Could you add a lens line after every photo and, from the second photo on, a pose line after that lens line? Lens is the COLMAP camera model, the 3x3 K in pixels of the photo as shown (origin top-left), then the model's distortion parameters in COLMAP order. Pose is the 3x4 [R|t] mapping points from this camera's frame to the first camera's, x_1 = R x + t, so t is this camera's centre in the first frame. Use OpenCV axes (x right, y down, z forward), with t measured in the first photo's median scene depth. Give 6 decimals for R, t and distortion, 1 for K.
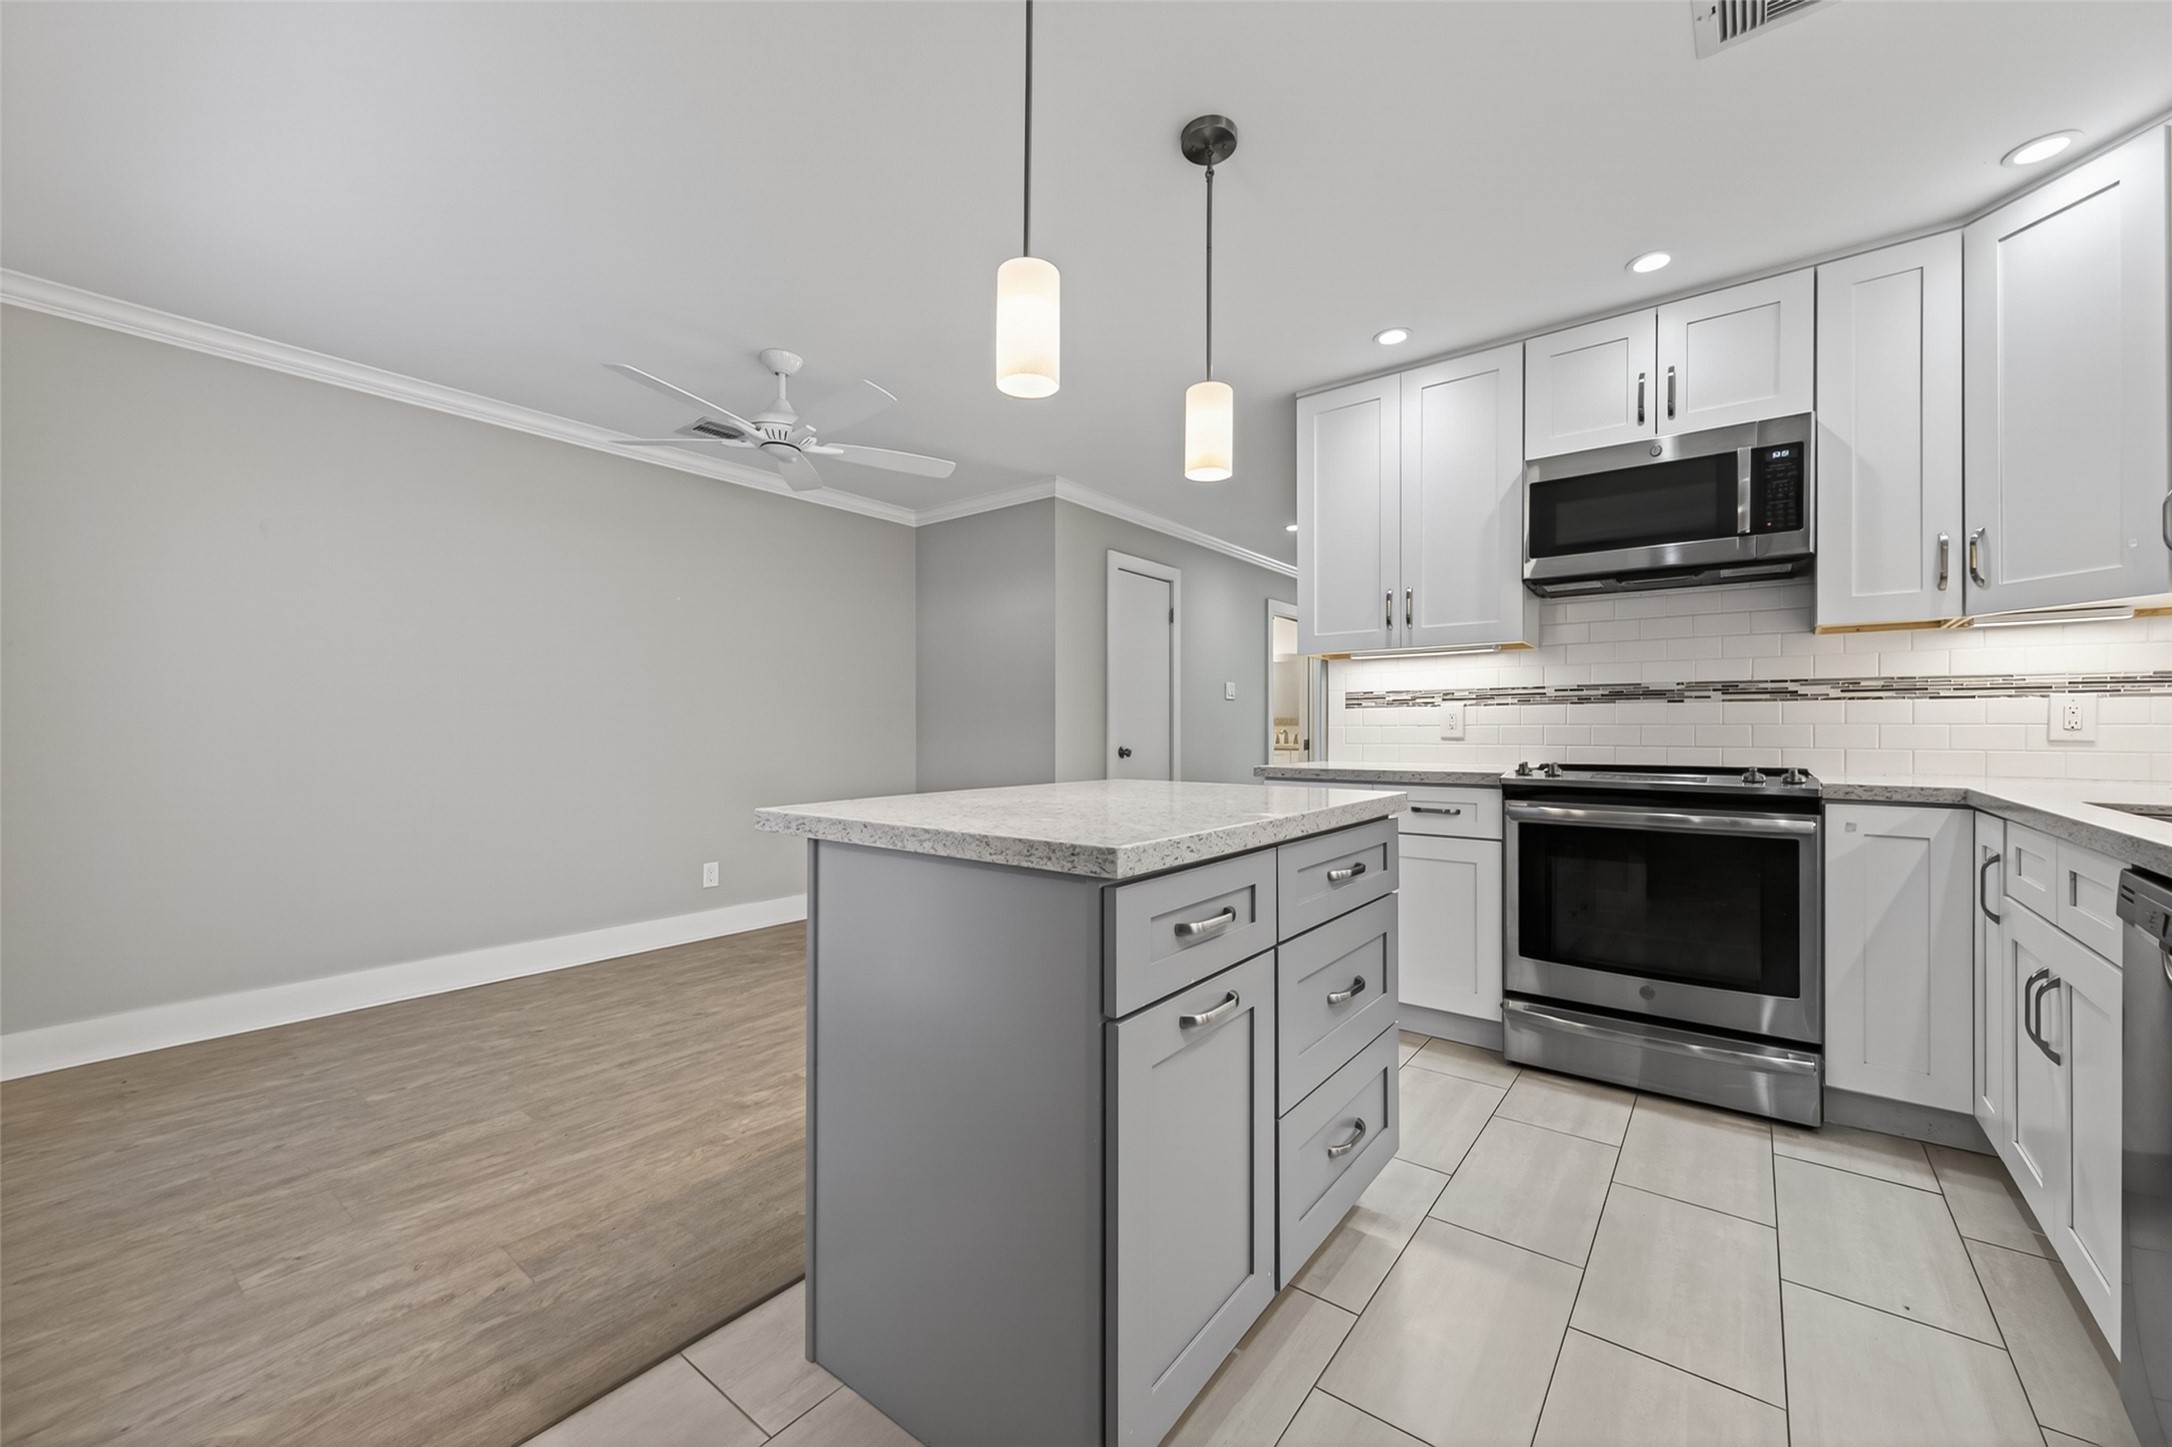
lens RADIAL K [[840.4, 0, 1098.3], [0, 840.4, 727.9], [0, 0, 1]] dist [0.003169, -0.001026]
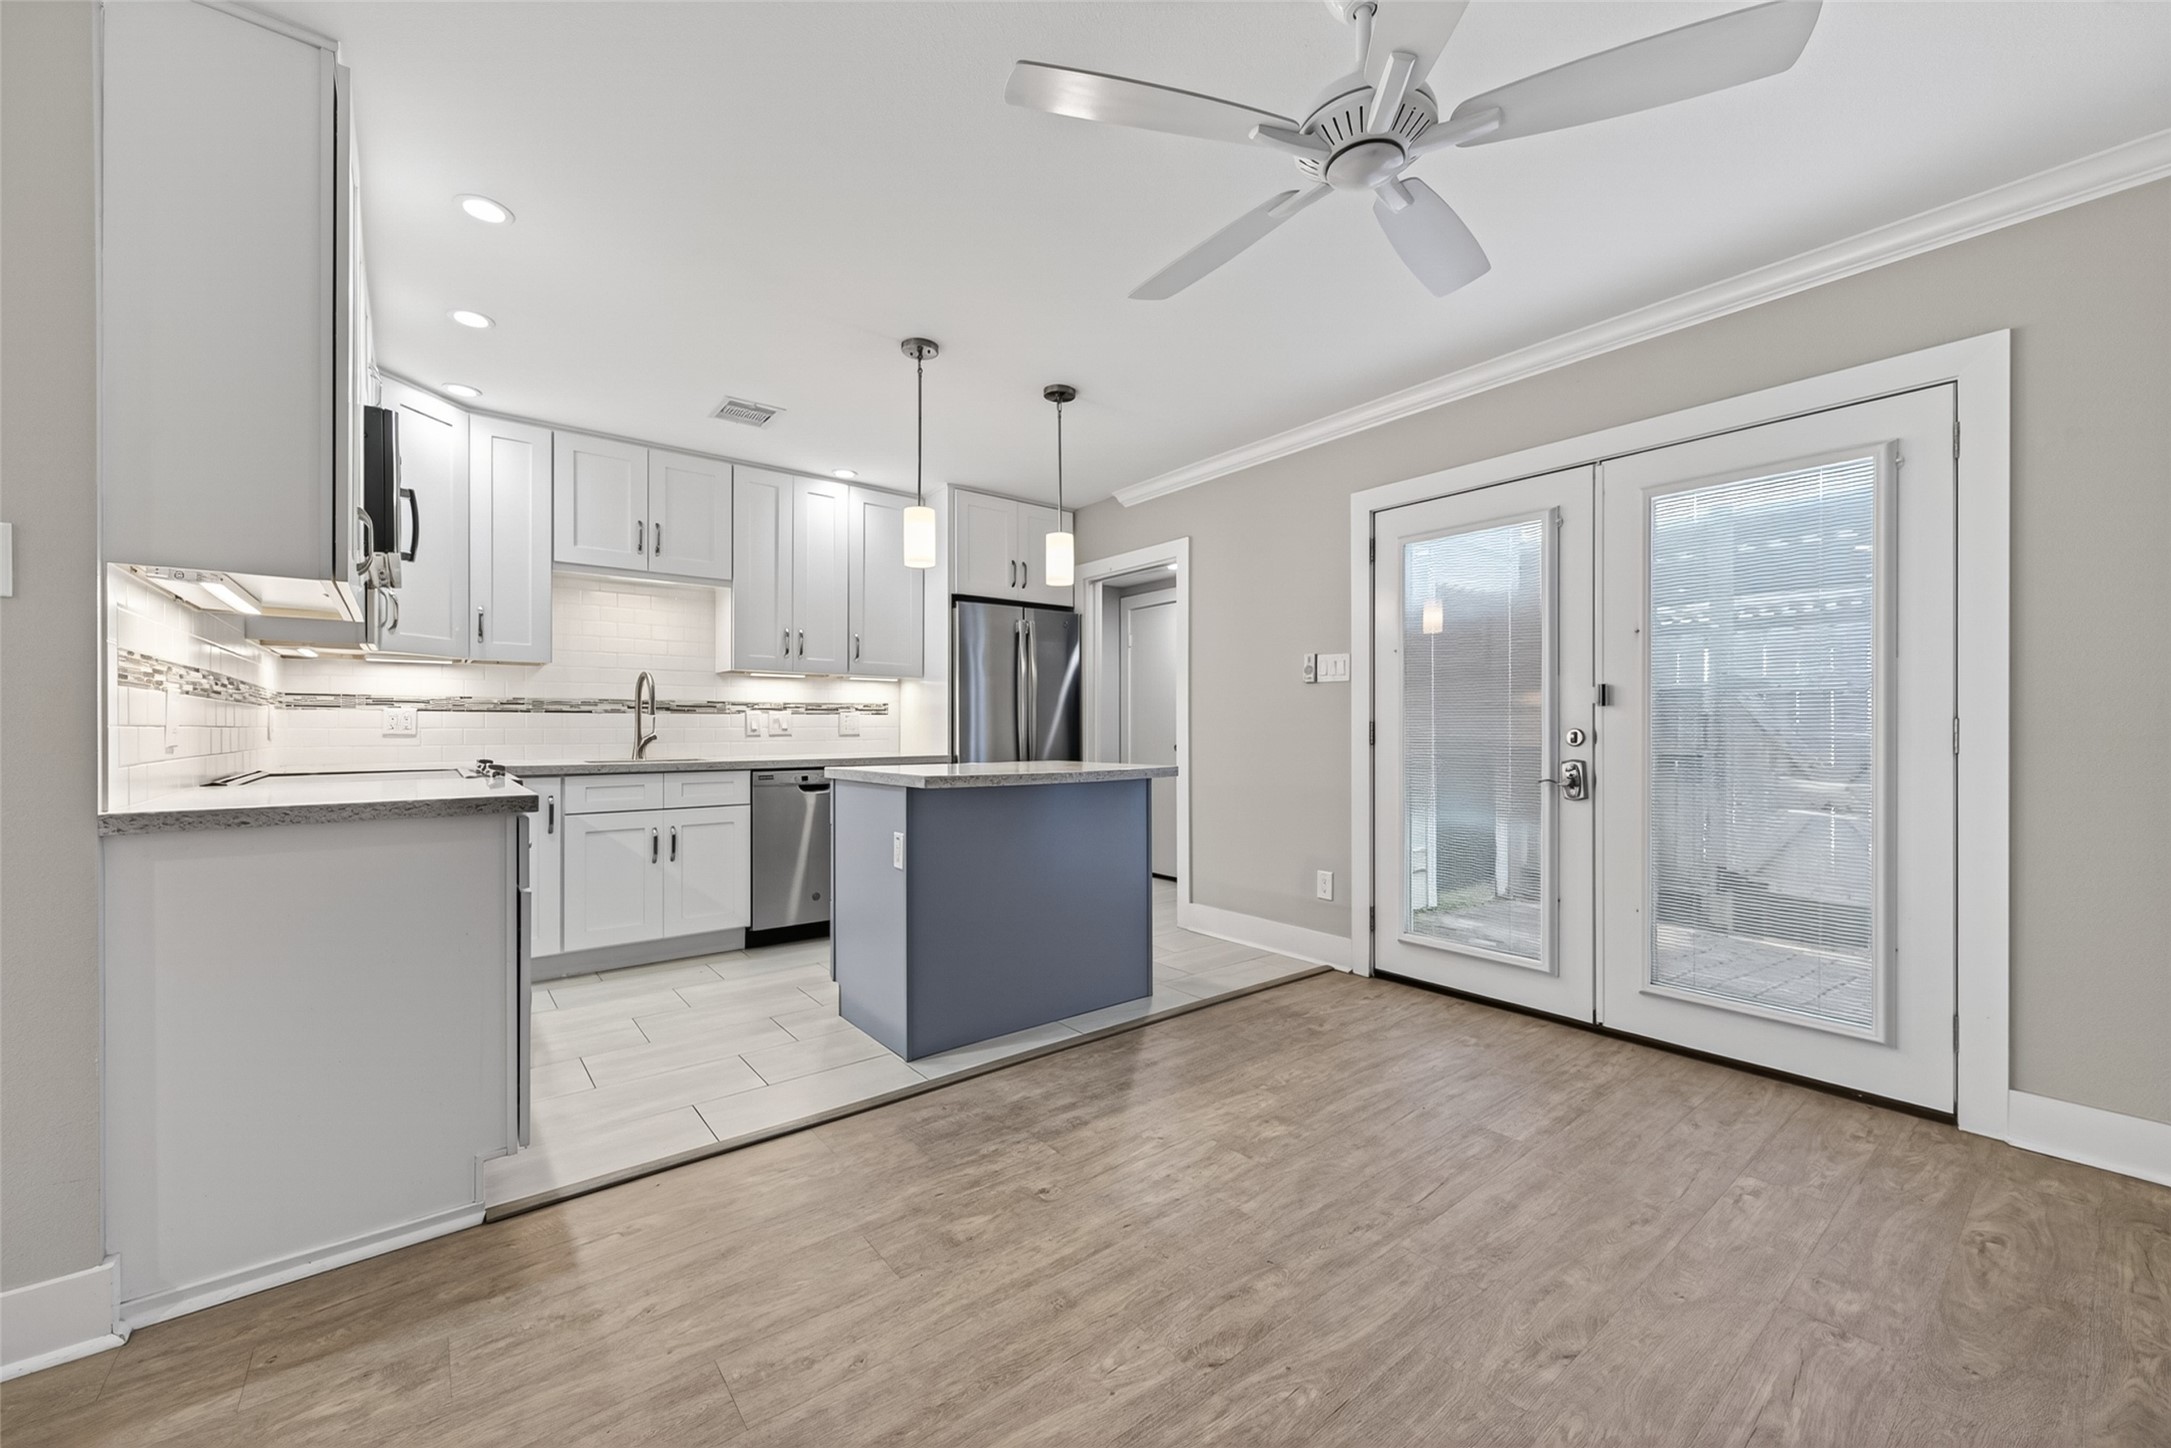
lens RADIAL K [[840.0, 0, 1097.8], [0, 840.0, 727.9], [0, 0, 1]] dist [0.003169, -0.001026]
pose [[-0.973164, 0.001673, 0.230106, -0.388895], [0.001240, 0.999997, -0.002025, 0.001561], [-0.230108, -0.001686, -0.973164, 1.746640]]
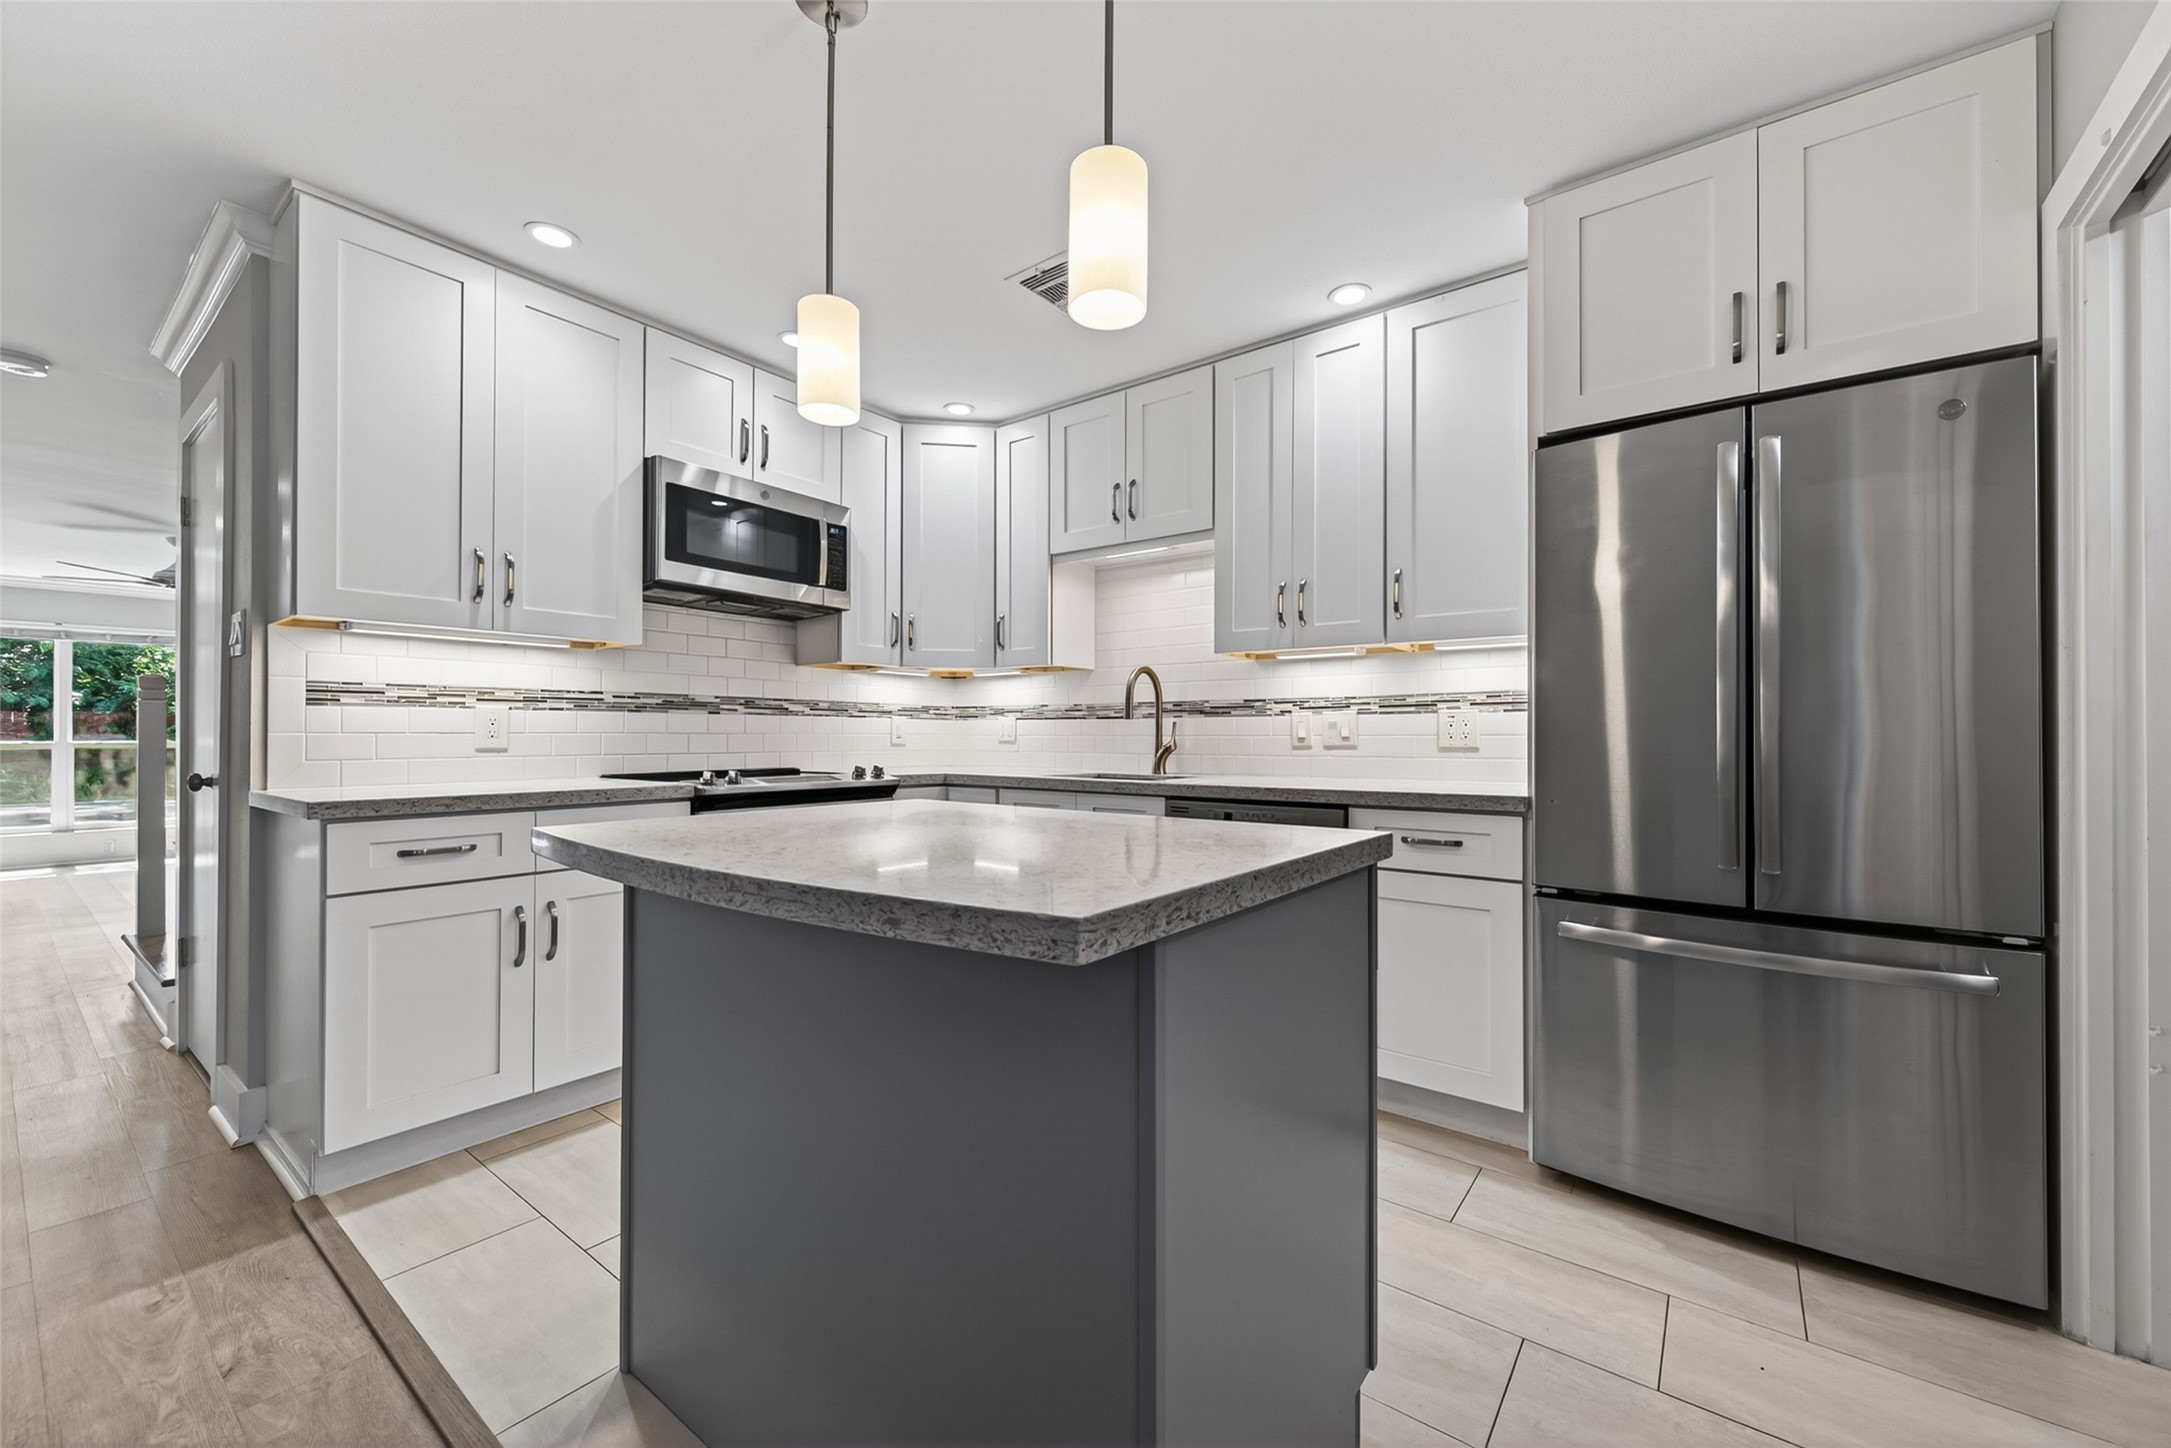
lens RADIAL K [[840.0, 0, 1089.3], [0, 840.0, 729.7], [0, 0, 1]] dist [0.003169, -0.001026]
pose [[-0.011203, 0.008662, 0.999900, -0.472126], [-0.002462, 0.999959, -0.008690, -0.000541], [-0.999934, -0.002559, -0.011181, 0.551964]]
